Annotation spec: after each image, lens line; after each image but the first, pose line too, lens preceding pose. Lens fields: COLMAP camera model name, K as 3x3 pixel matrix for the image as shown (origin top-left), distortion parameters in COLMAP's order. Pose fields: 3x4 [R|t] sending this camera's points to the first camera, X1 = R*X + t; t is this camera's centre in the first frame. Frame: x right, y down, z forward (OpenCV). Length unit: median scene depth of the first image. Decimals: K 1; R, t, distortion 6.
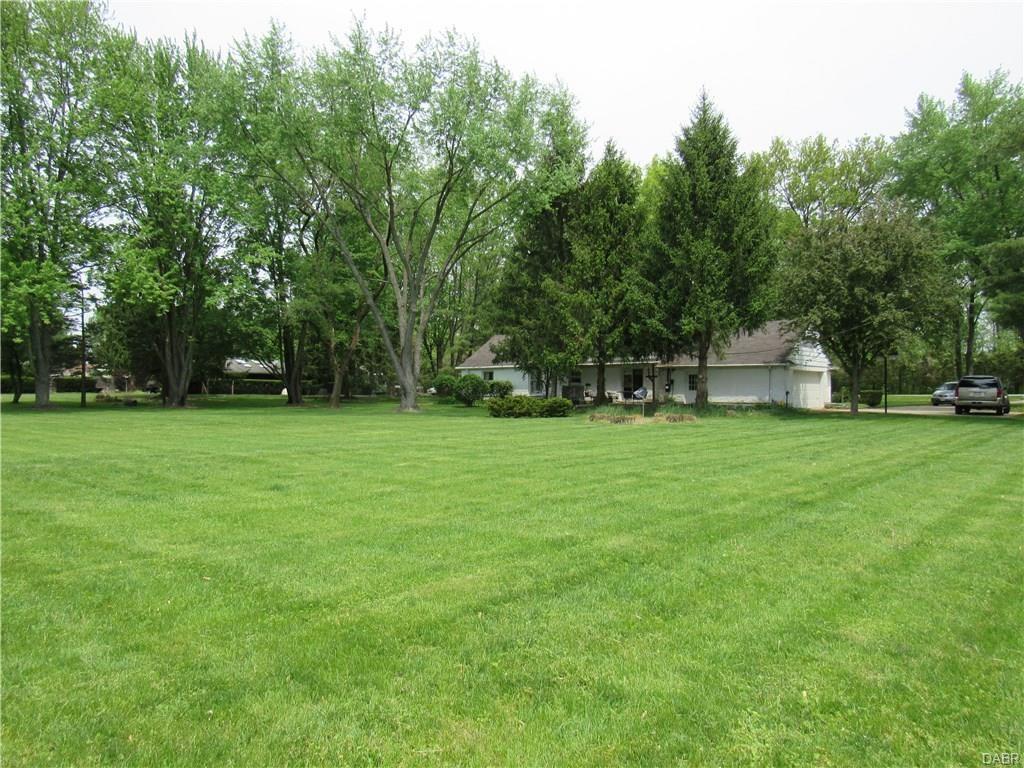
lens RADIAL K [[735.8, 0, 512.0], [0, 735.8, 384.0], [0, 0, 1]] dist [-0.018332, 0.003108]
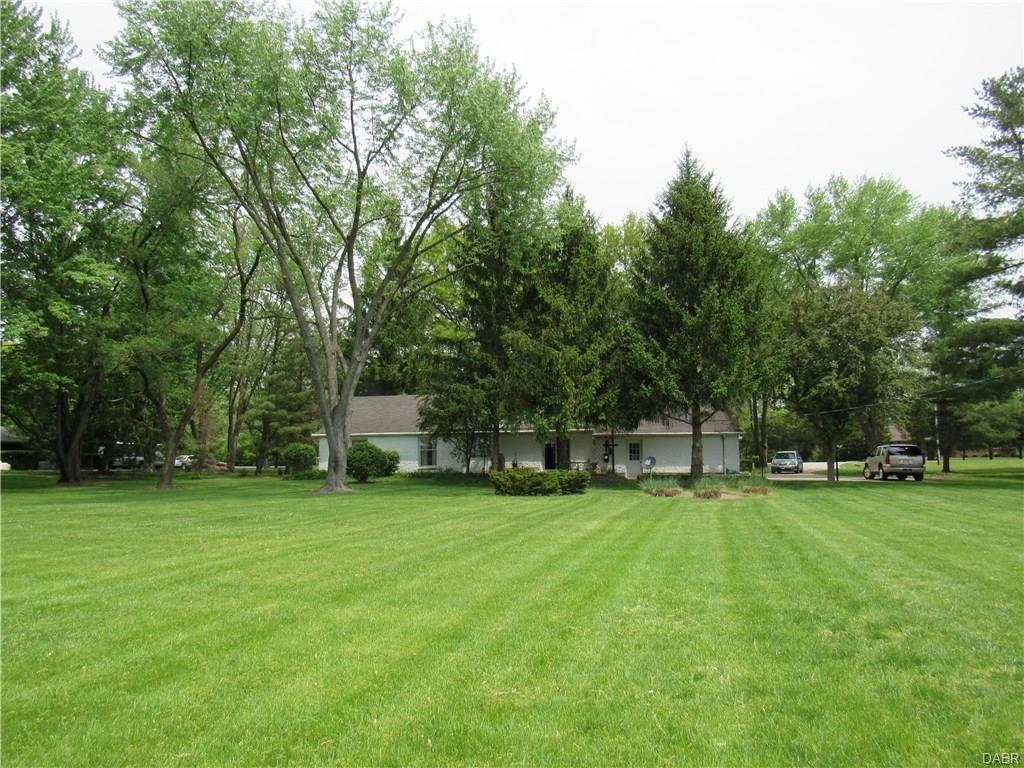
lens RADIAL K [[735.8, 0, 512.0], [0, 735.8, 384.0], [0, 0, 1]] dist [-0.018332, 0.003108]
pose [[0.908509, 0.036754, 0.416246, -0.382487], [0.003688, 0.995380, -0.095942, 0.001487], [-0.417849, 0.088699, 0.904176, 0.284871]]
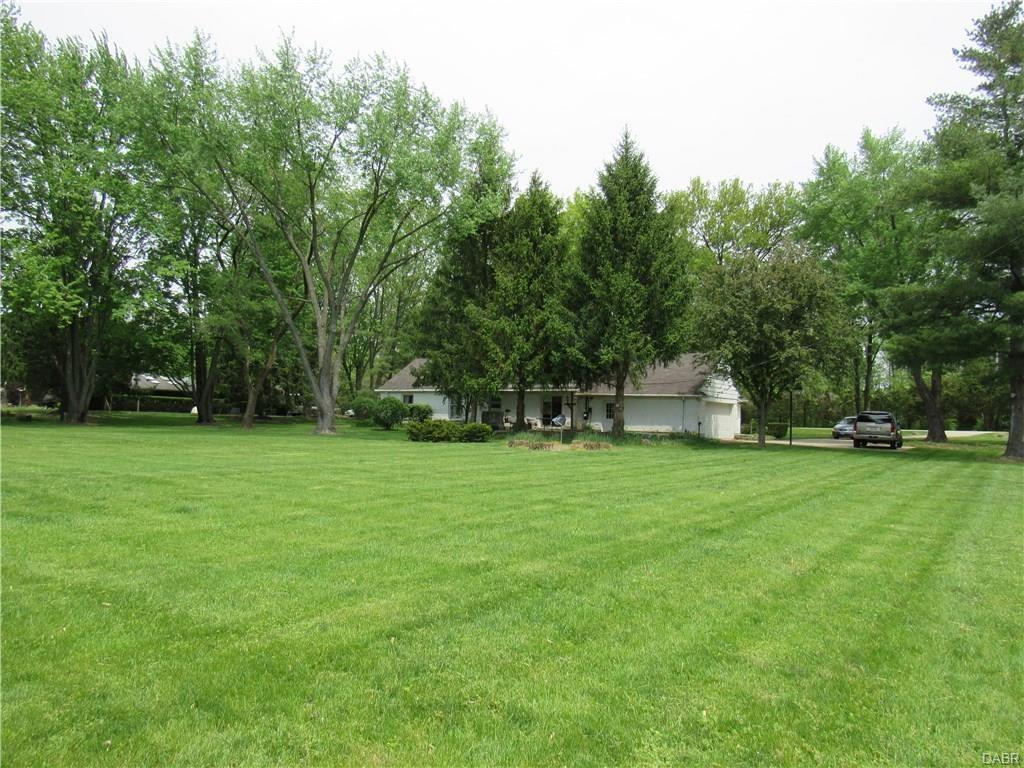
lens RADIAL K [[739.0, 0, 512.0], [0, 739.0, 384.0], [0, 0, 1]] dist [-0.009795, 0.000835]
pose [[0.993859, 0.028747, 0.106851, 0.000065], [-0.025186, 0.999086, -0.034536, -0.000922], [-0.107746, 0.031632, 0.993675, -0.007779]]
